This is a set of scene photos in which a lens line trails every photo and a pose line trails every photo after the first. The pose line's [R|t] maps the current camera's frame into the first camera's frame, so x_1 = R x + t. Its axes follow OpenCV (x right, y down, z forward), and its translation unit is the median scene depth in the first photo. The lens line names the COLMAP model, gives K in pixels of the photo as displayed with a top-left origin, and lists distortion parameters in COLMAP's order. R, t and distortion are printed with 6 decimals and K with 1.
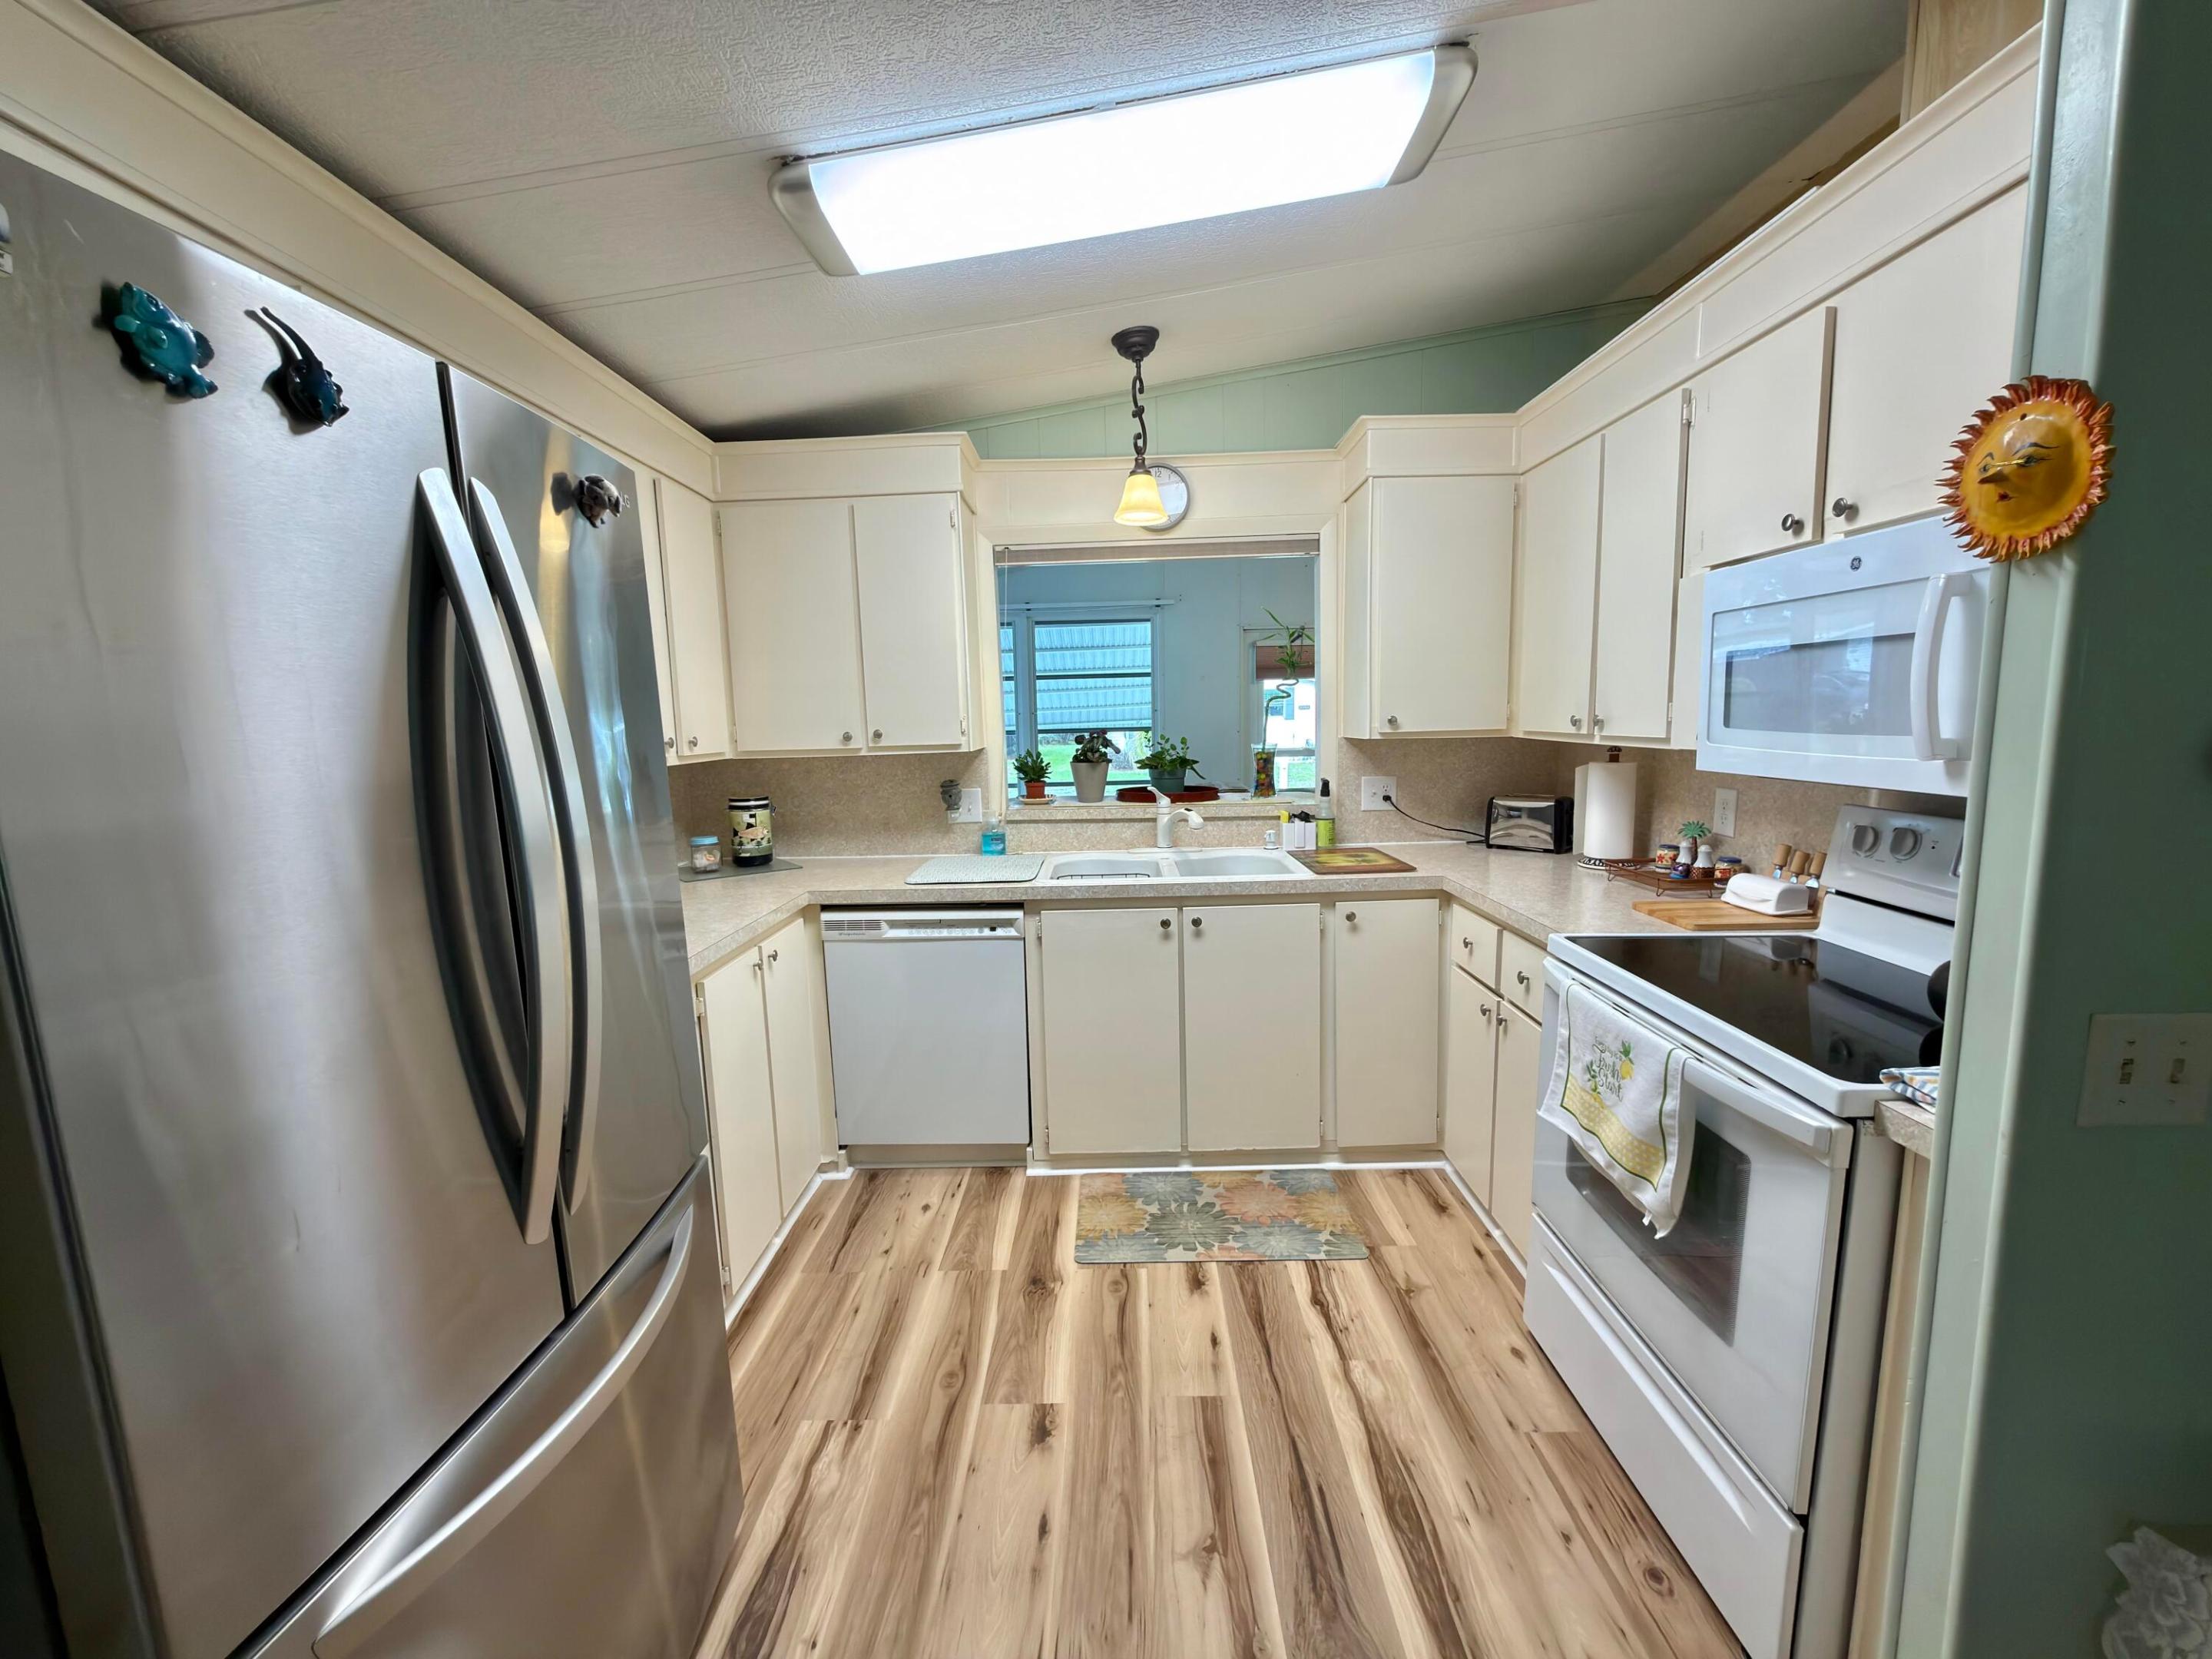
lens RADIAL K [[884.6, 0, 1108.5], [0, 884.6, 835.1], [0, 0, 1]] dist [0.000583, -0.000116]
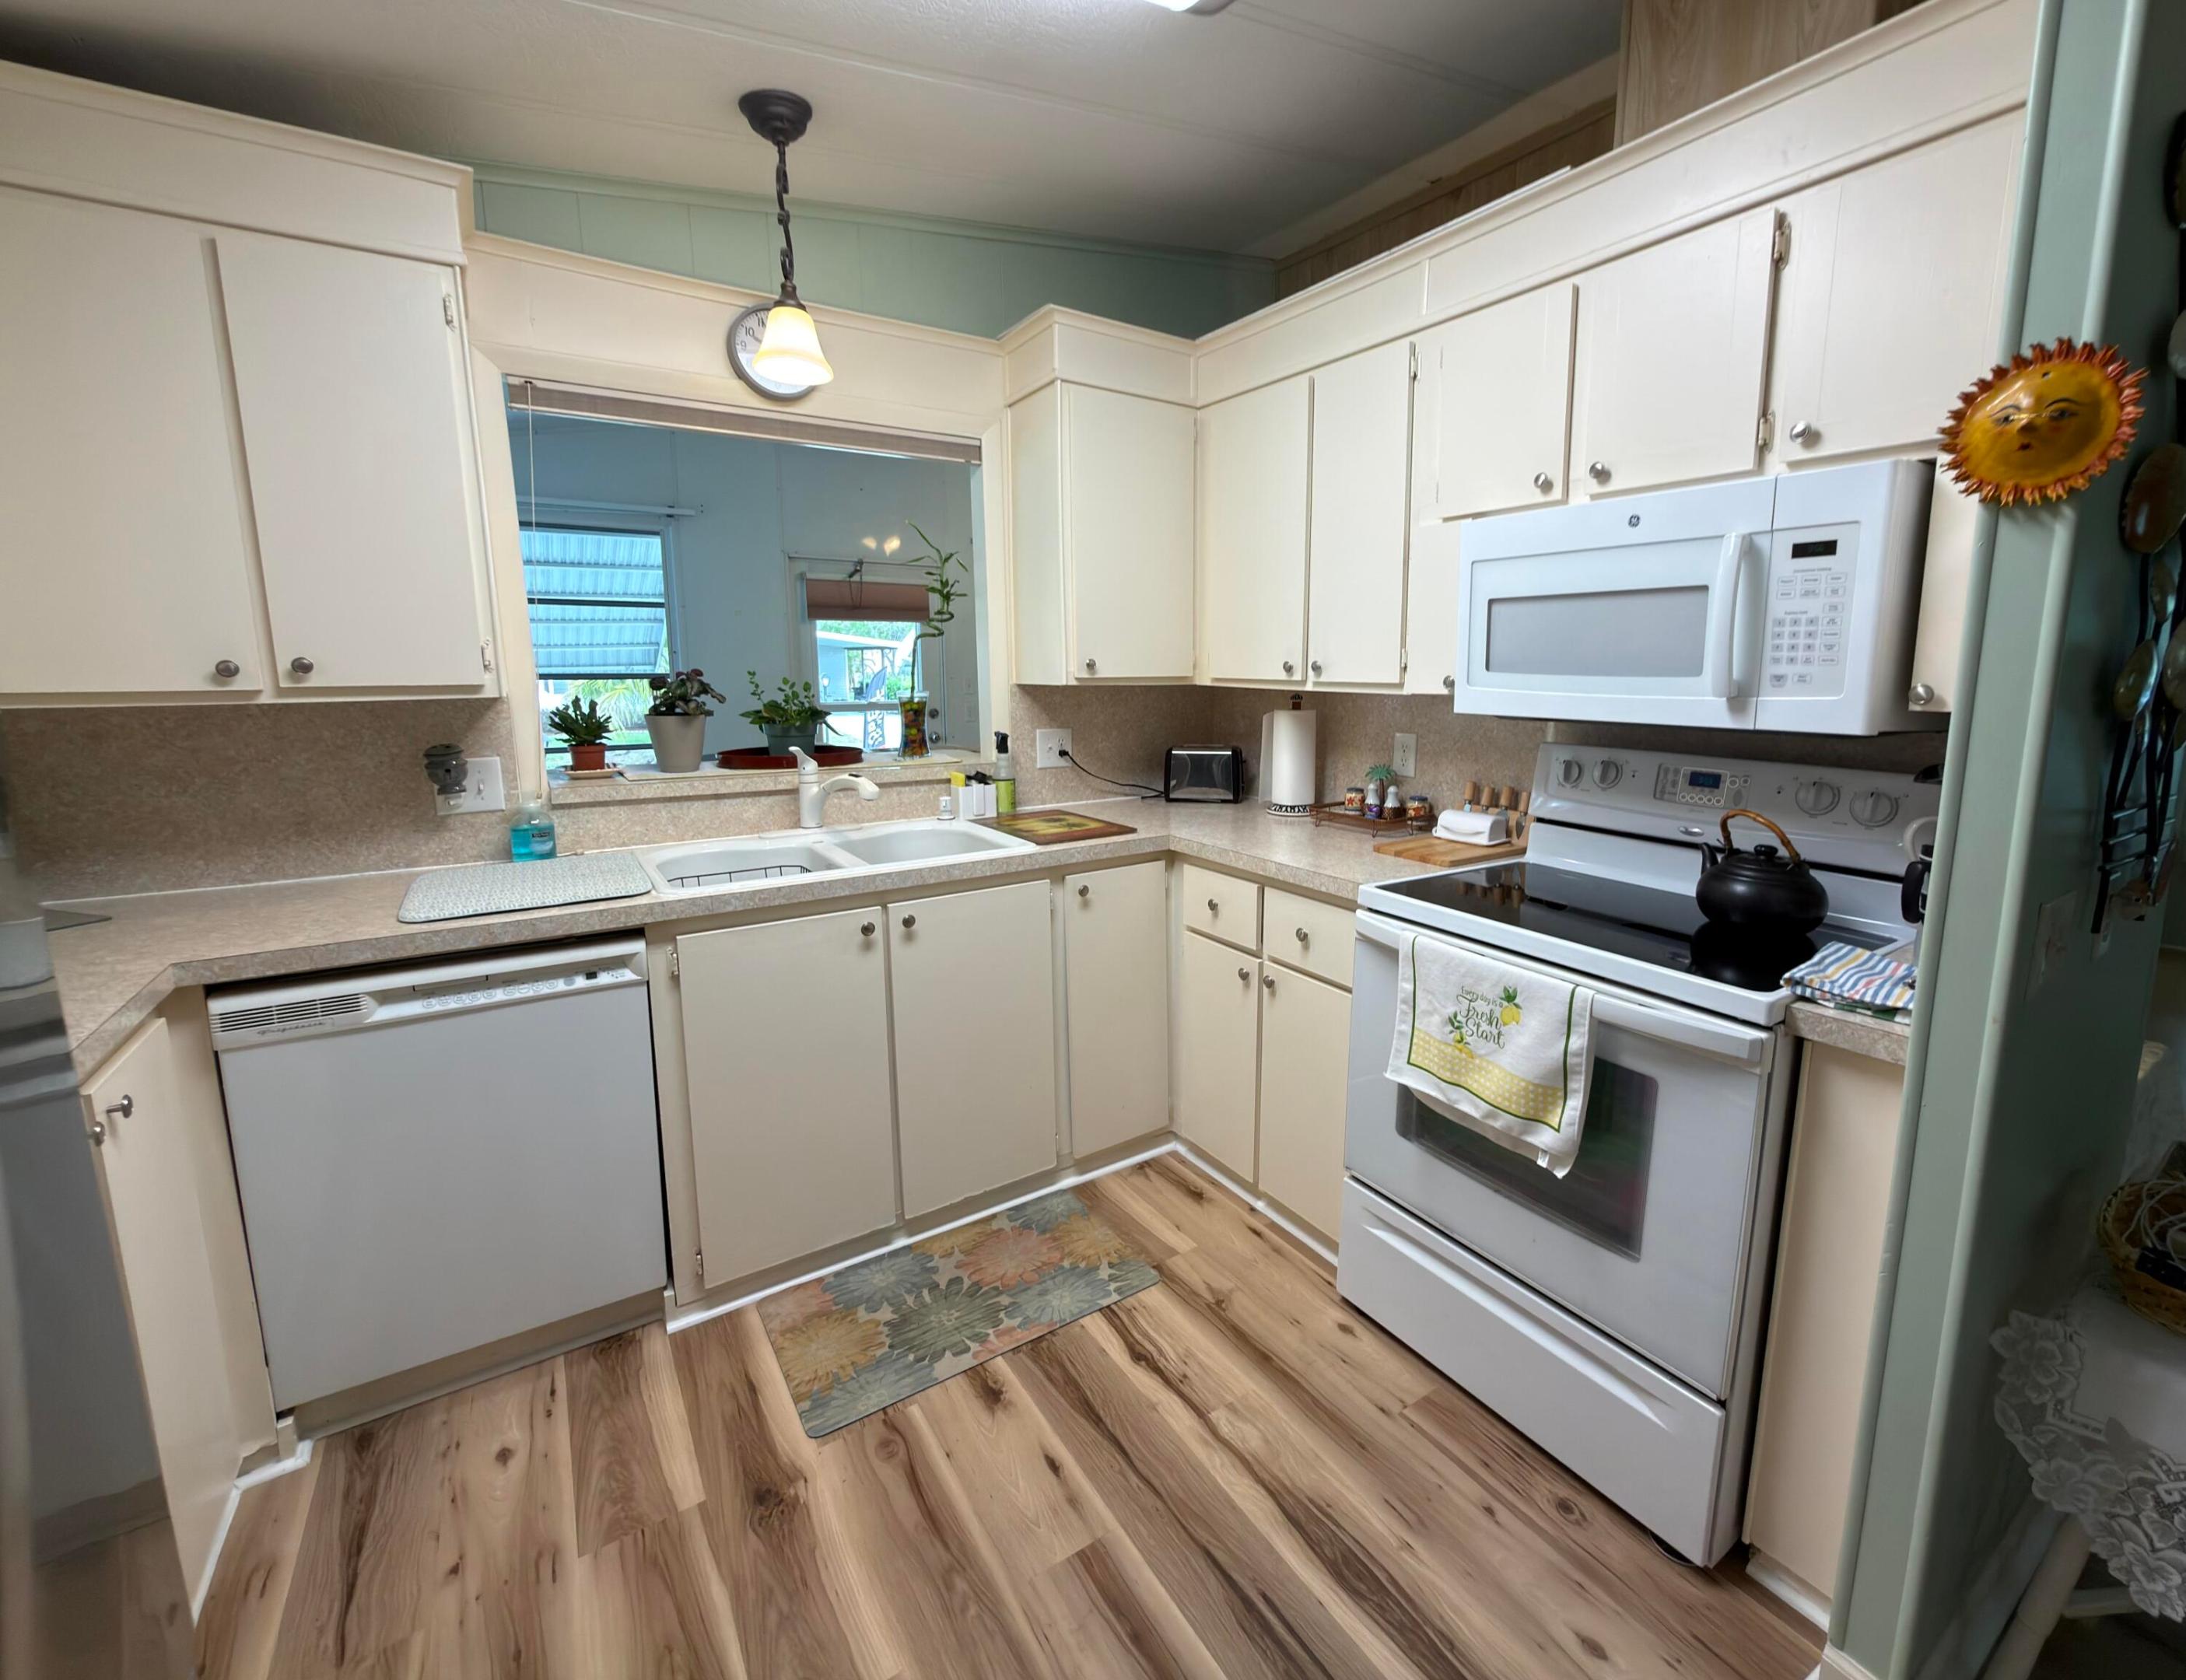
lens RADIAL K [[928.5, 0, 1170.4], [0, 928.5, 806.5], [0, 0, 1]] dist [-0.001894, 0.000591]
pose [[0.812234, -0.063563, 0.579859, -0.184359], [0.058258, 0.997915, 0.027786, -0.010127], [-0.580416, 0.011212, 0.814243, 0.230368]]
